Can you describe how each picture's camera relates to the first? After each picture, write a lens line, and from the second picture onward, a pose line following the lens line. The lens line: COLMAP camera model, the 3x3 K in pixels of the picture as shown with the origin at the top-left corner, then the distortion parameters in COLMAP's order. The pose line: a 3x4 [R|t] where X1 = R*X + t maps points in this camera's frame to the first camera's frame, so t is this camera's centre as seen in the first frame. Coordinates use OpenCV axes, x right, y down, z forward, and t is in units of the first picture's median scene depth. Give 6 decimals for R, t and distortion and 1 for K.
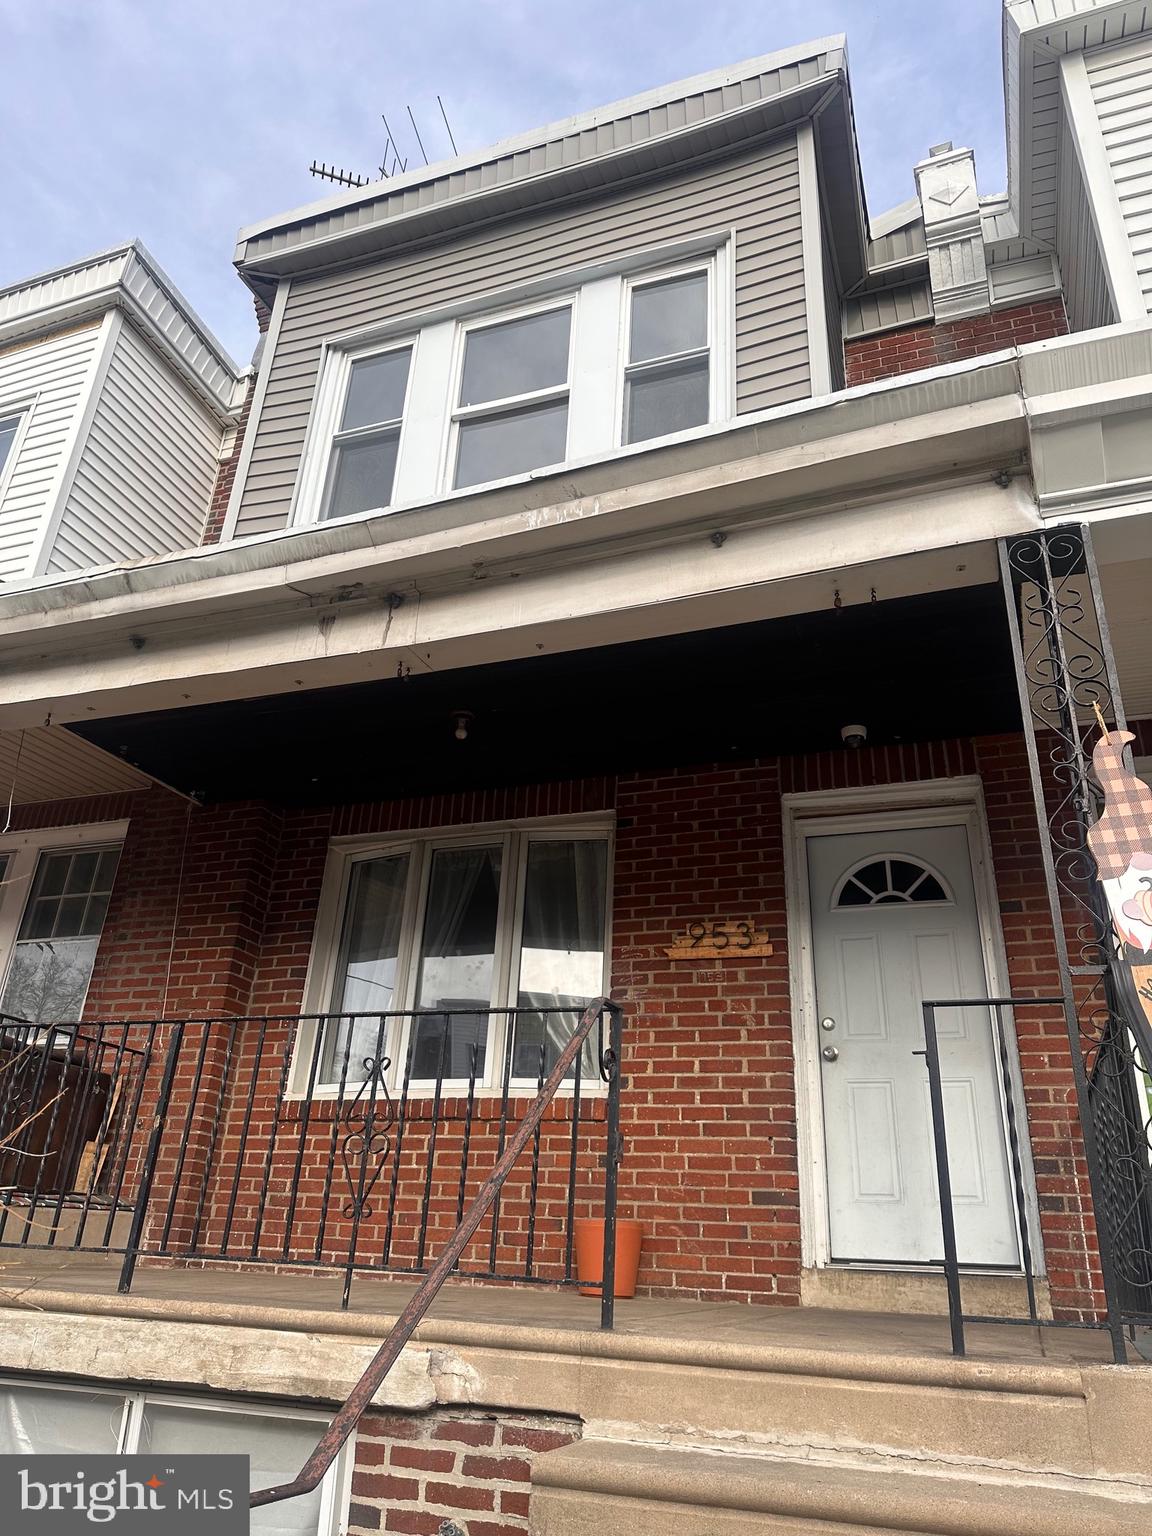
lens RADIAL K [[1059.3, 0, 570.3], [0, 1059.3, 763.0], [0, 0, 1]] dist [0.090215, -0.107211]
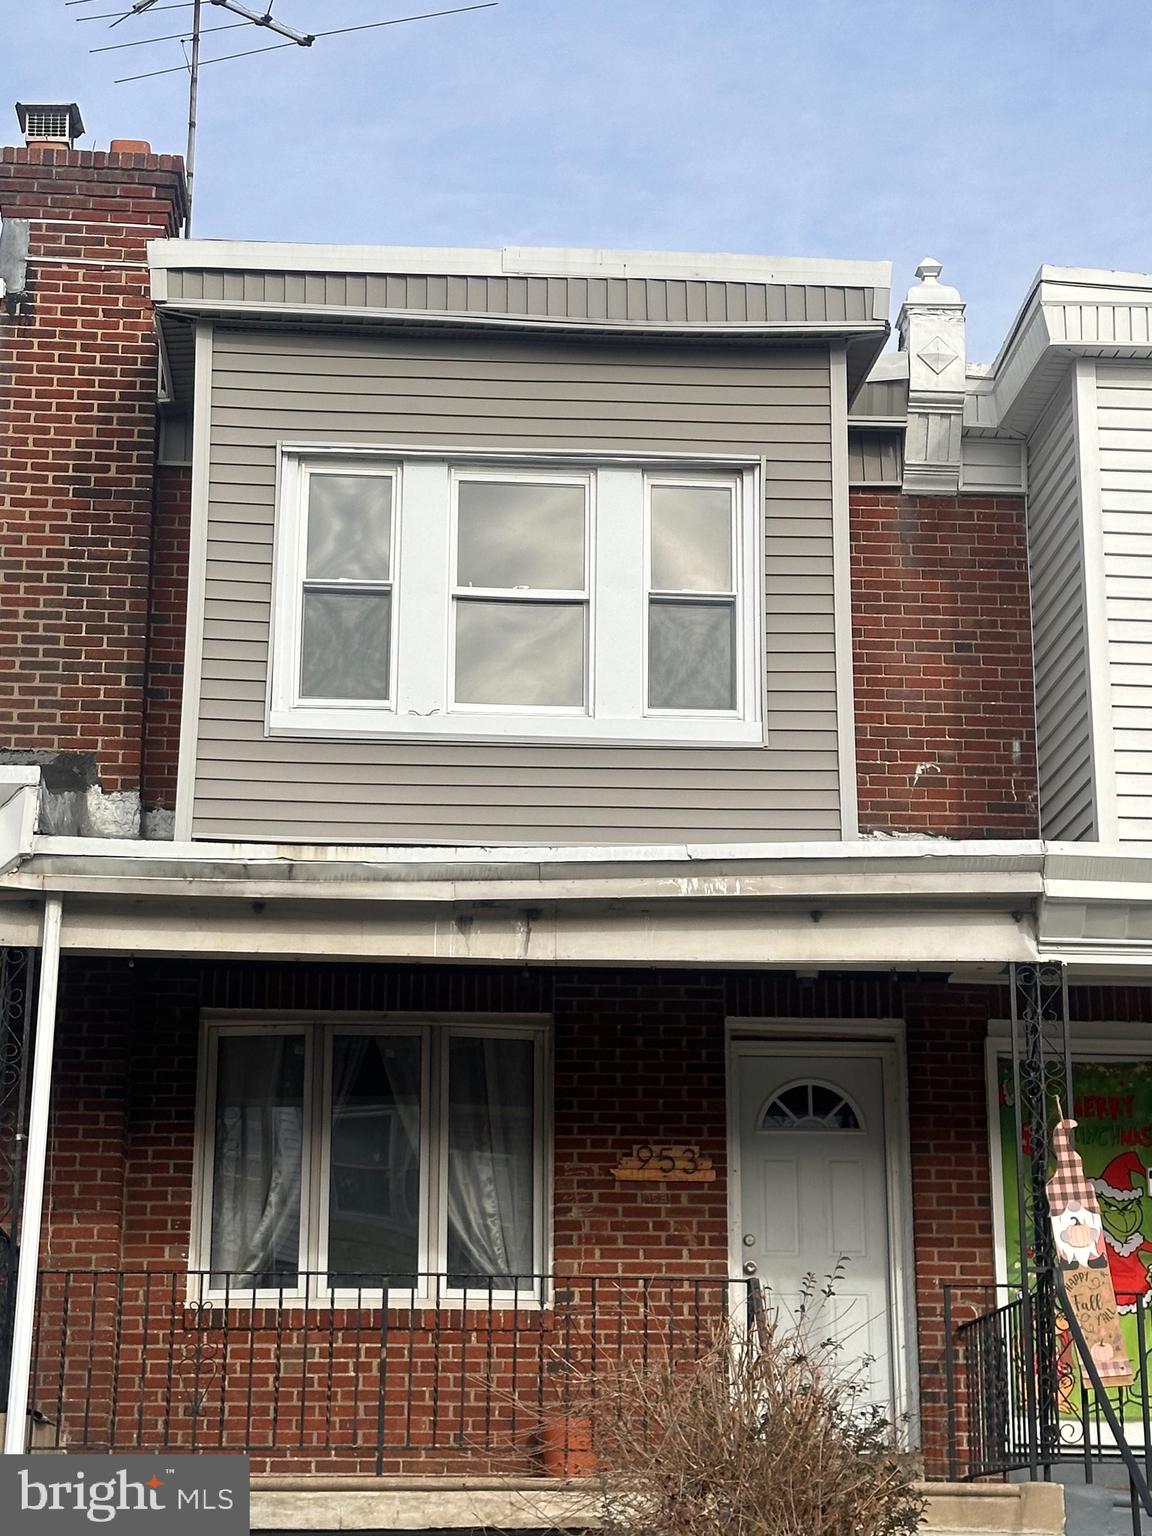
lens RADIAL K [[2987.6, 0, 577.8], [0, 2987.6, 765.4], [0, 0, 1]] dist [0.147099, 0.115414]
pose [[0.903046, 0.064554, 0.424665, -1.230278], [-0.142292, 0.977779, 0.153949, -0.665700], [-0.405290, -0.199450, 0.892166, -1.529327]]
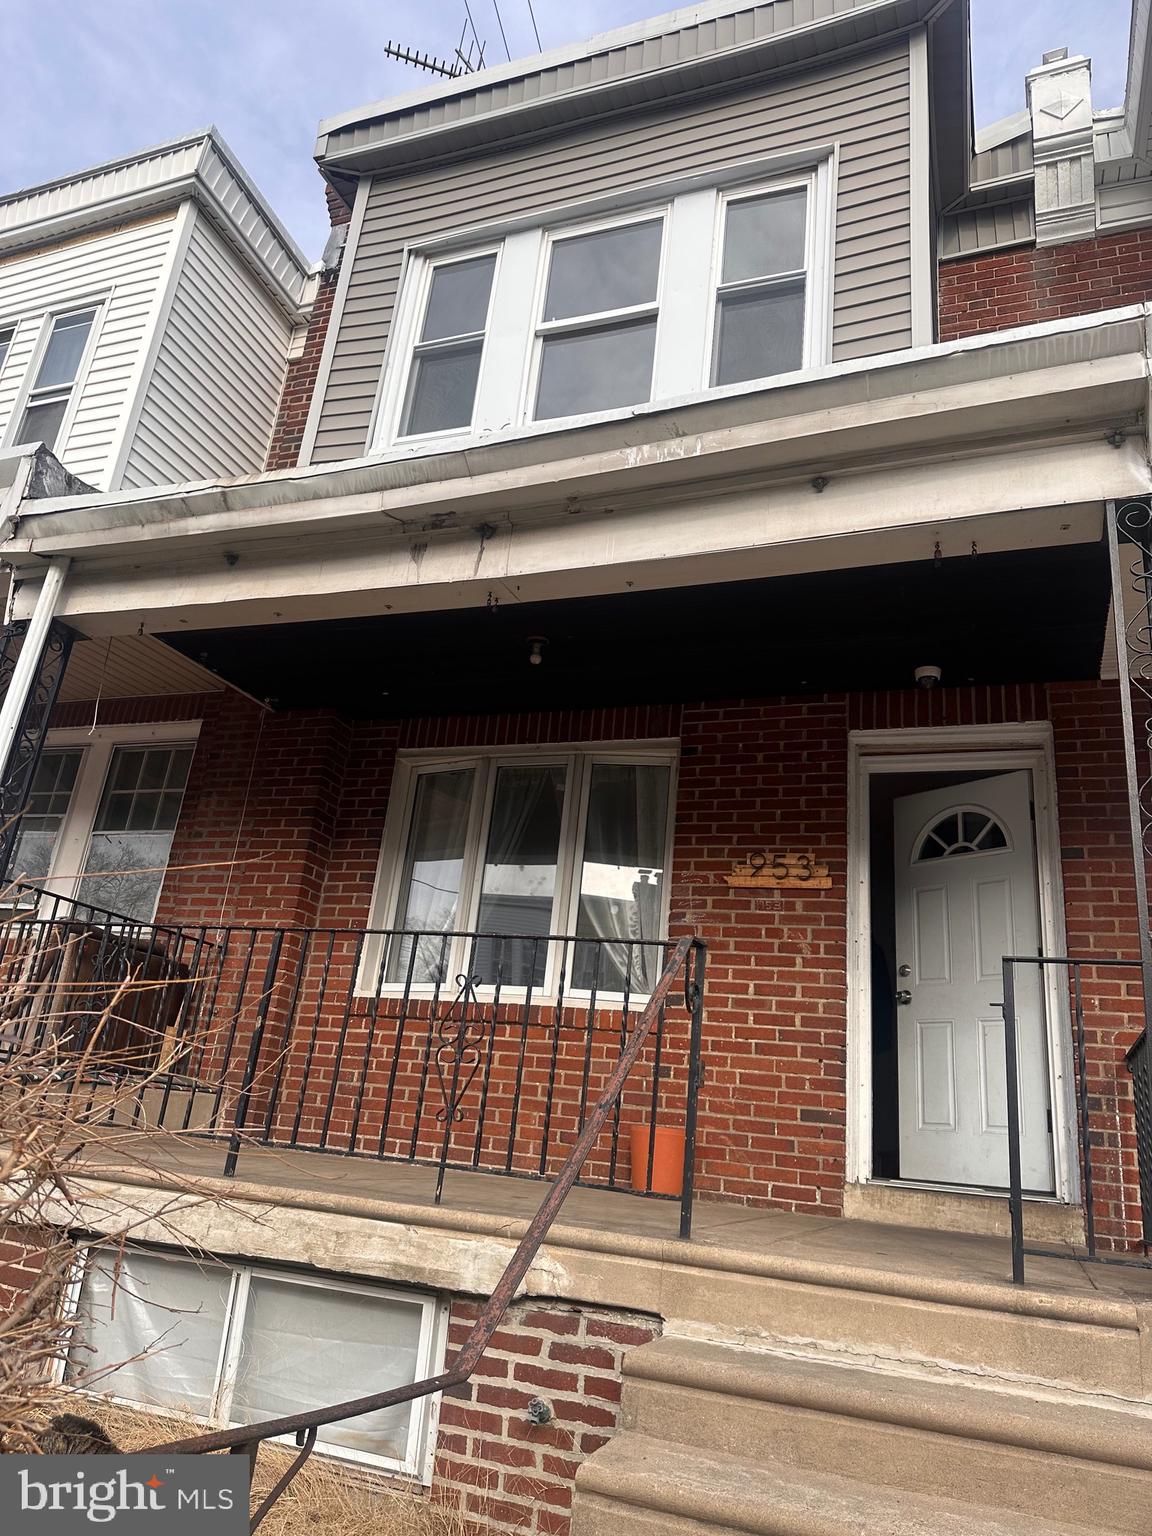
lens RADIAL K [[1057.1, 0, 569.4], [0, 1057.1, 760.1], [0, 0, 1]] dist [0.097656, -0.128239]
pose [[0.998669, 0.045017, -0.025159, -0.042294], [-0.042538, 0.994884, 0.091634, -0.025811], [0.029155, -0.090442, 0.995475, -0.018588]]
